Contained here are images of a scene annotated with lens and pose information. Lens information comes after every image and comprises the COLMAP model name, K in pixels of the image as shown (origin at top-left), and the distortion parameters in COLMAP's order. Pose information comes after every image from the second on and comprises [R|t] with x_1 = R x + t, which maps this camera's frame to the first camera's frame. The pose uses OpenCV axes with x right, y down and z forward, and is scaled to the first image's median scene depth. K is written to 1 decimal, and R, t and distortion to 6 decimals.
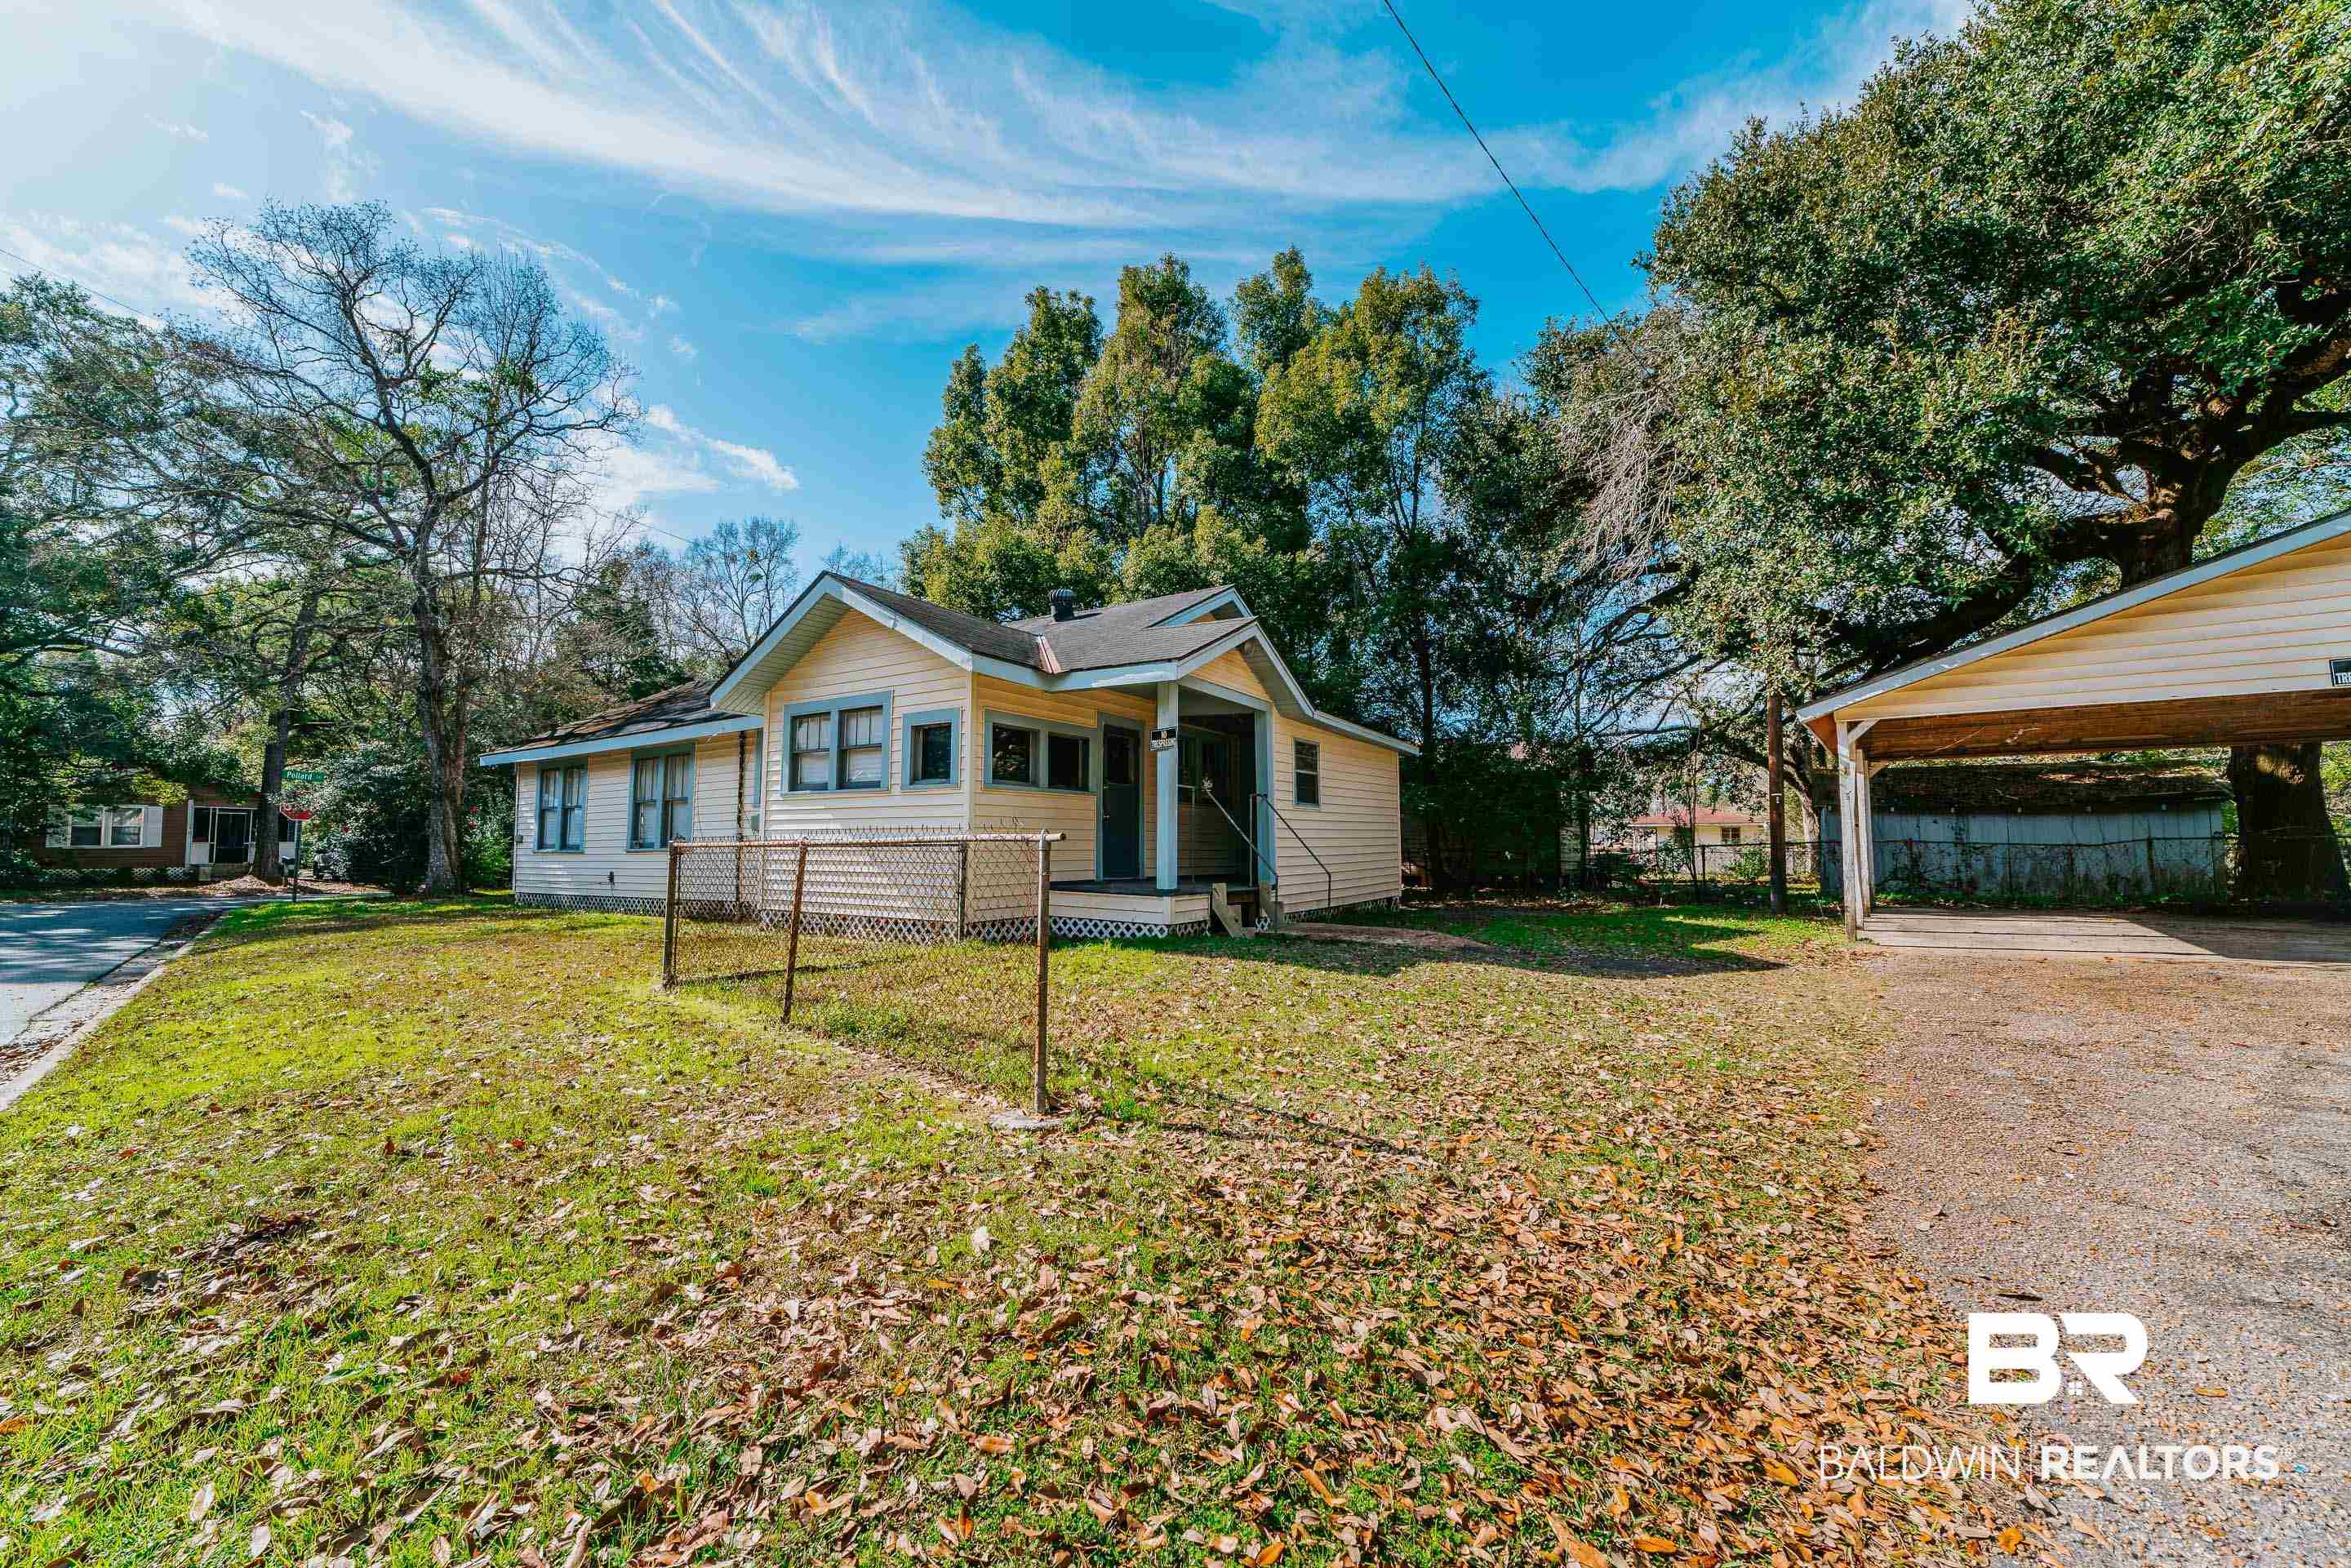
lens RADIAL K [[897.1, 0, 1183.5], [0, 897.1, 791.0], [0, 0, 1]] dist [-0.024523, 0.010041]
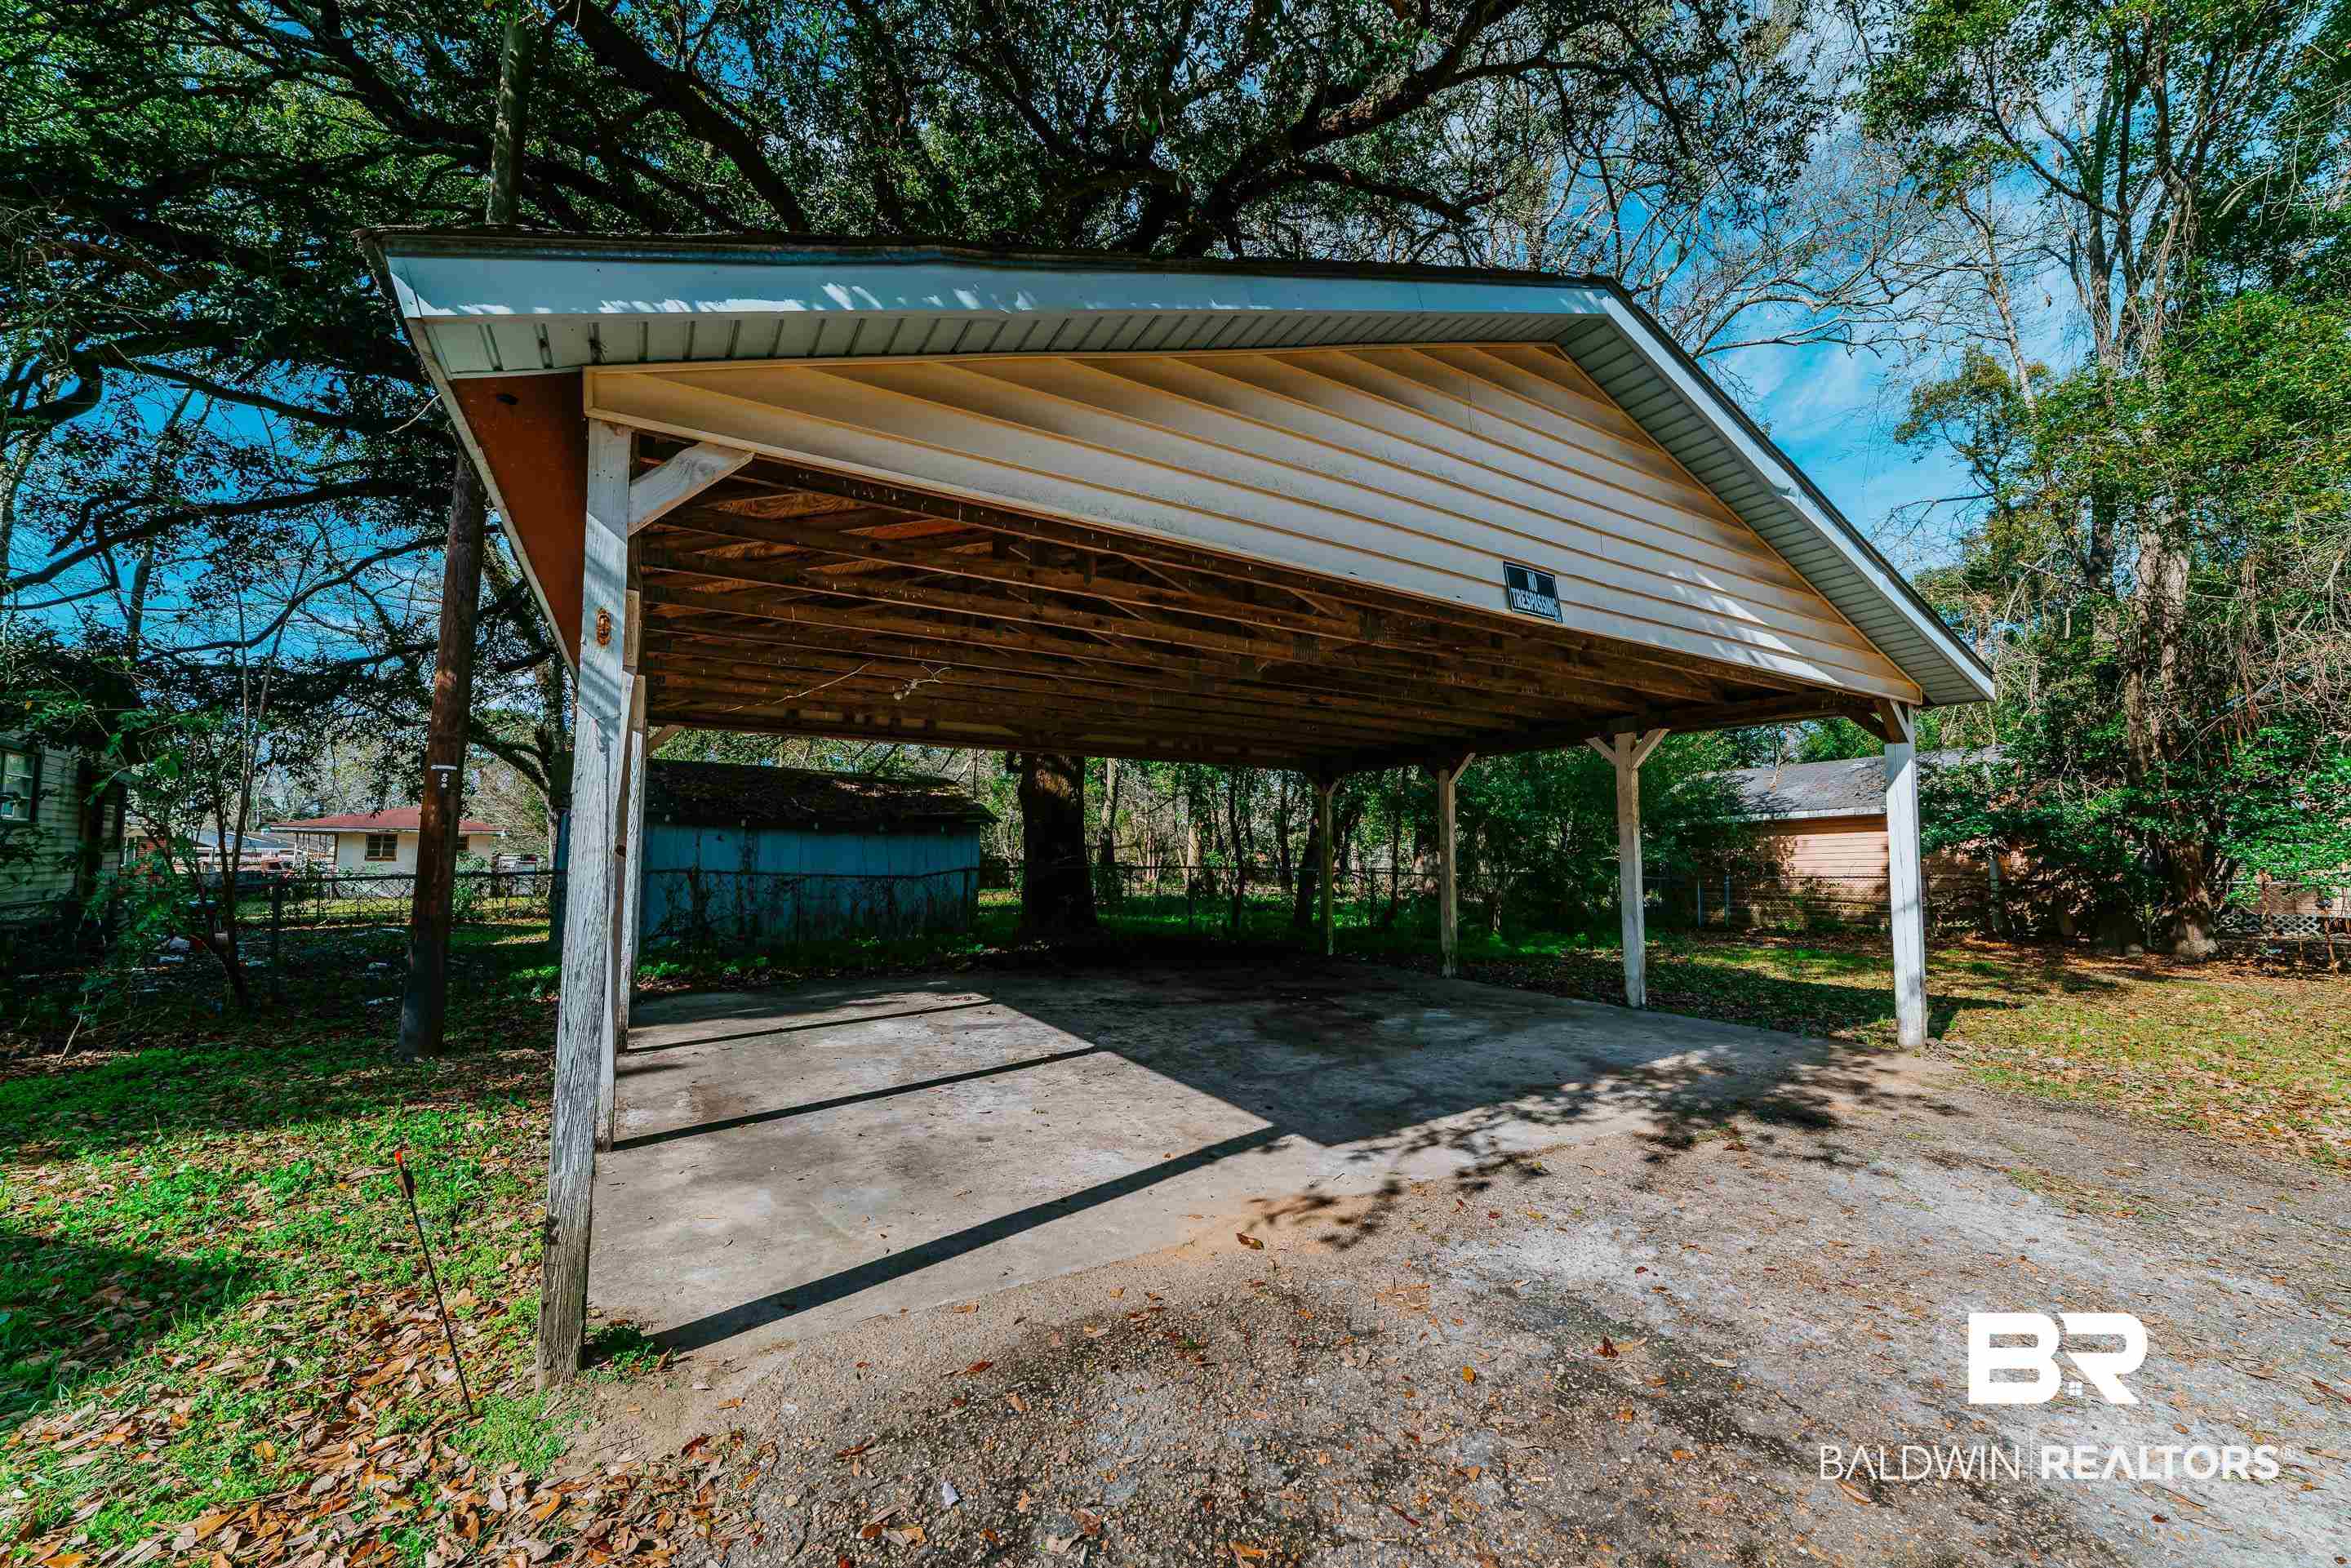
lens RADIAL K [[897.1, 0, 1183.5], [0, 897.1, 791.0], [0, 0, 1]] dist [-0.024523, 0.010041]
pose [[0.340436, 0.065427, 0.937989, 0.404785], [-0.061125, 0.997006, -0.047359, 0.013080], [-0.938279, -0.041212, 0.343416, 0.540754]]
